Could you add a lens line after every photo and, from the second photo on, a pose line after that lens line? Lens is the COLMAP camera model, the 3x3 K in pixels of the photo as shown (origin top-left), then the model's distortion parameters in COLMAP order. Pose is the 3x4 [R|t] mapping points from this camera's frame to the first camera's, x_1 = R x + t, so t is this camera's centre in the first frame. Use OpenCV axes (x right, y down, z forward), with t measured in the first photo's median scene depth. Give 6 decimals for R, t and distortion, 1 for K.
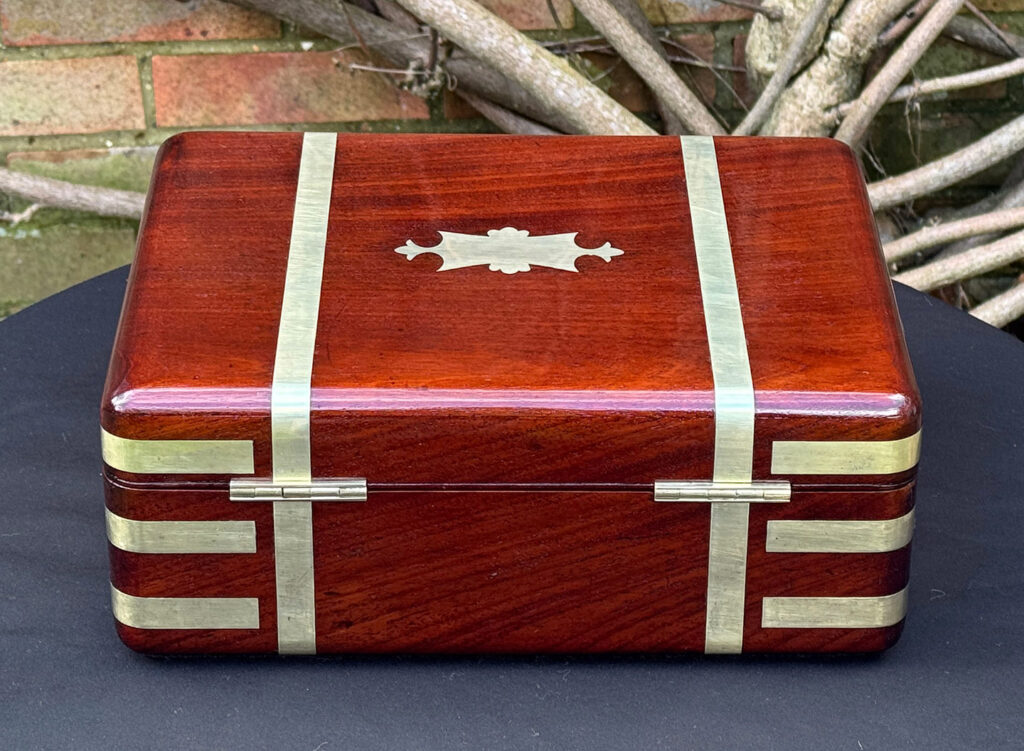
lens RADIAL K [[2838.3, 0, 515.2], [0, 2838.3, 249.6], [0, 0, 1]] dist [0.110436, 0.285820]
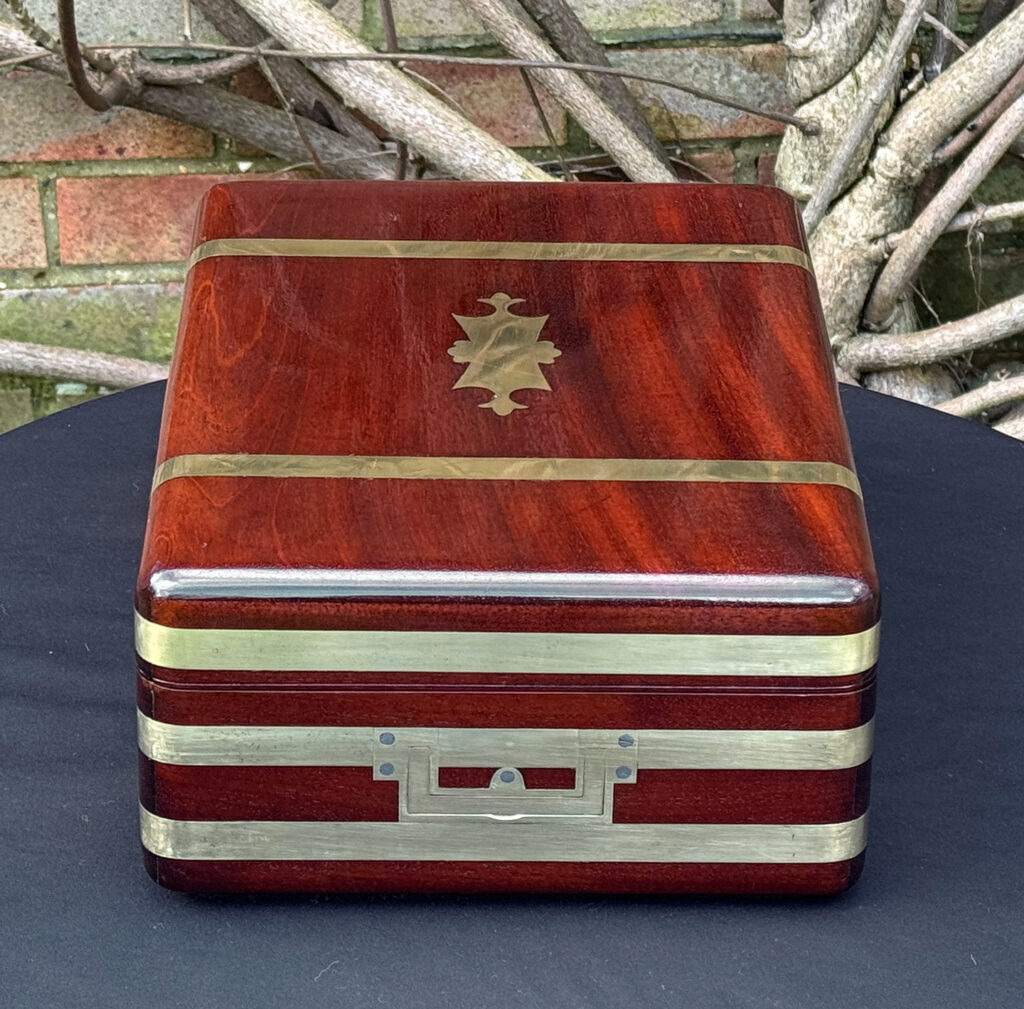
lens RADIAL K [[3494.5, 0, 561.3], [0, 3494.5, 258.1], [0, 0, 1]] dist [0.087195, 0.856692]
pose [[0.999333, -0.000467, 0.036522, -0.018347], [0.002467, 0.998498, -0.054724, 0.011191], [-0.036441, 0.054778, 0.997833, -0.020520]]
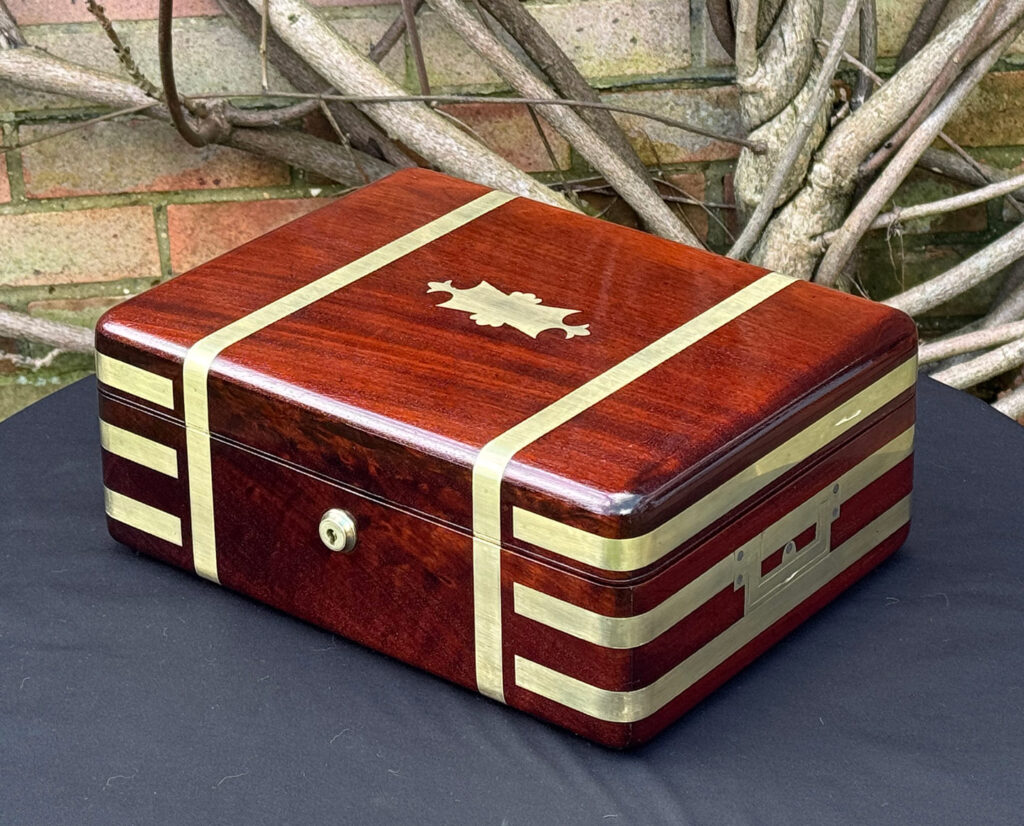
lens RADIAL K [[3000.5, 0, 514.3], [0, 3000.5, 199.5], [0, 0, 1]] dist [0.059707, 1.478798]
pose [[0.999796, -0.019843, -0.003872, 0.004111], [0.019379, 0.995192, -0.096009, 0.038528], [0.005758, 0.095915, 0.995373, -0.098031]]
